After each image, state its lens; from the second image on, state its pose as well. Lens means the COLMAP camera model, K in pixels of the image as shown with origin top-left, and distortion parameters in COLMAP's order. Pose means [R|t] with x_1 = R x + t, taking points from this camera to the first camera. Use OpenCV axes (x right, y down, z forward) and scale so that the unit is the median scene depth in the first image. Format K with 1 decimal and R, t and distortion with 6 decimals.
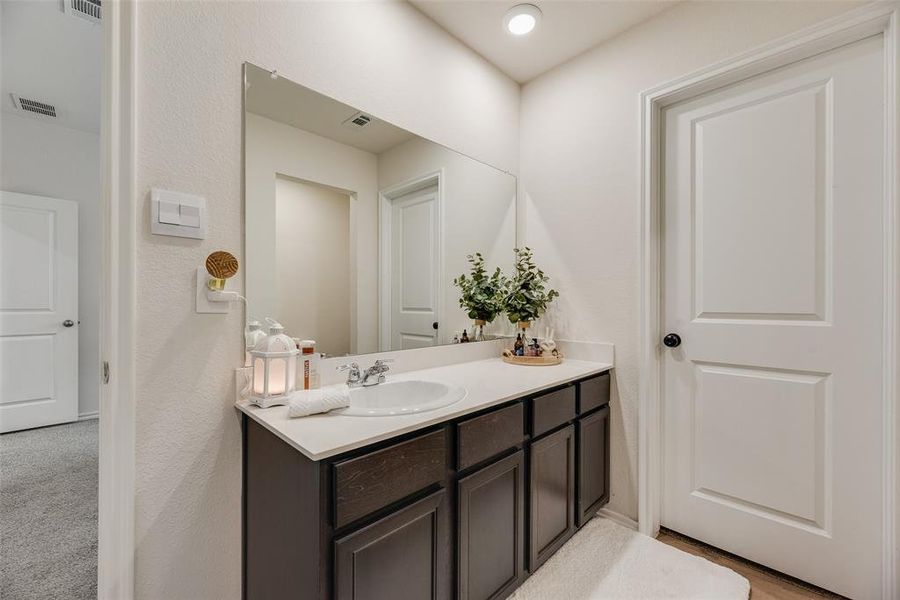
lens RADIAL K [[362.5, 0, 444.7], [0, 362.5, 299.1], [0, 0, 1]] dist [0.001157, 0.000000]
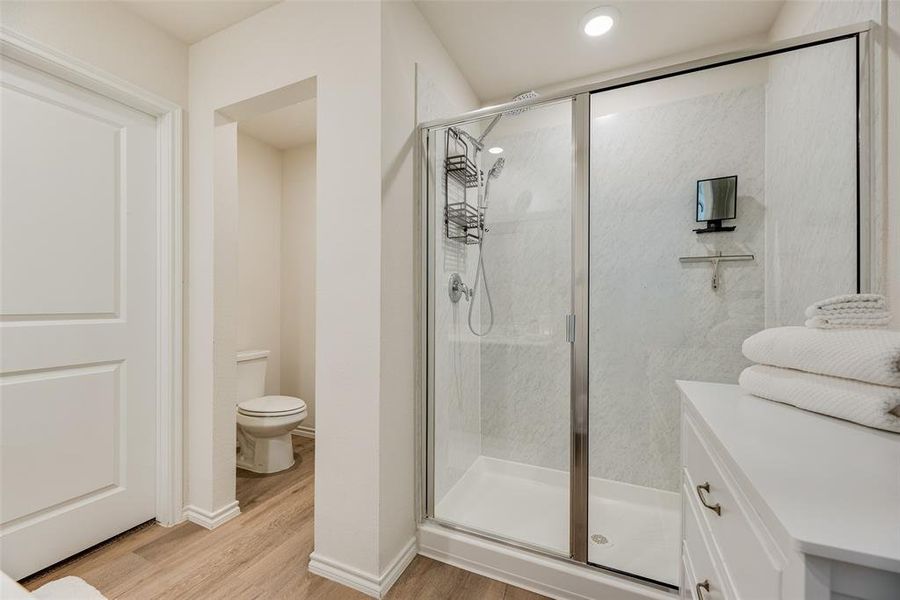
lens RADIAL K [[362.5, 0, 448.0], [0, 362.5, 306.4], [0, 0, 1]] dist [0.001157, 0.000000]
pose [[-0.363743, 0.009751, 0.931448, -0.518402], [-0.000194, 0.999944, -0.010544, 0.031684], [-0.931499, -0.004016, -0.363721, 0.400801]]
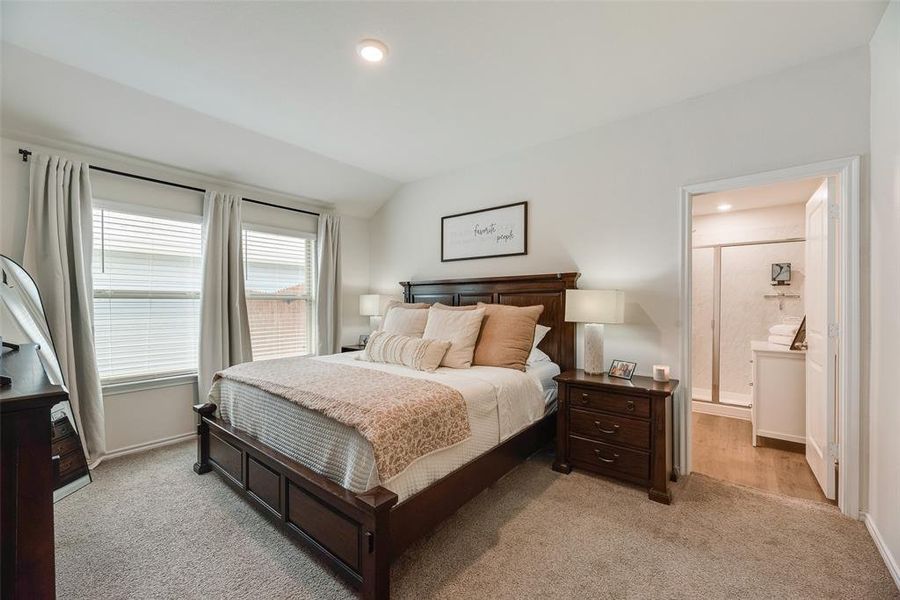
lens RADIAL K [[362.5, 0, 448.5], [0, 362.5, 303.8], [0, 0, 1]] dist [0.001157, 0.000000]
pose [[-0.096401, 0.002897, 0.995338, -1.623797], [-0.003447, 0.999989, -0.003245, -0.025375], [-0.995337, -0.003744, -0.096390, 1.404014]]
